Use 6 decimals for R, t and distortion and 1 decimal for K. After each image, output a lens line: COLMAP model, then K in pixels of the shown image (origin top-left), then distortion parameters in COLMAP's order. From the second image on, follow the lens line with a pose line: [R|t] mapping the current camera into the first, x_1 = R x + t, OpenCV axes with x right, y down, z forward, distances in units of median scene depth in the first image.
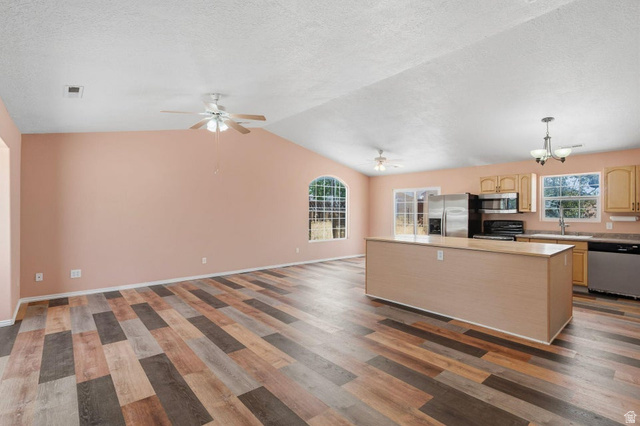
lens RADIAL K [[307.7, 0, 320.0], [0, 307.7, 213.0], [0, 0, 1]] dist [-0.000118, -0.000151]
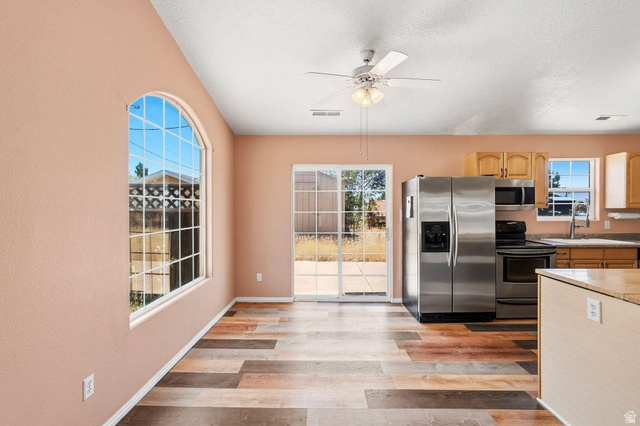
lens RADIAL K [[307.7, 0, 320.0], [0, 307.7, 213.0], [0, 0, 1]] dist [-0.000118, -0.000151]
pose [[0.659401, -0.008706, 0.751741, -0.141067], [0.012186, 0.999925, 0.000891, 0.000297], [-0.751692, 0.008573, 0.659458, 0.827686]]
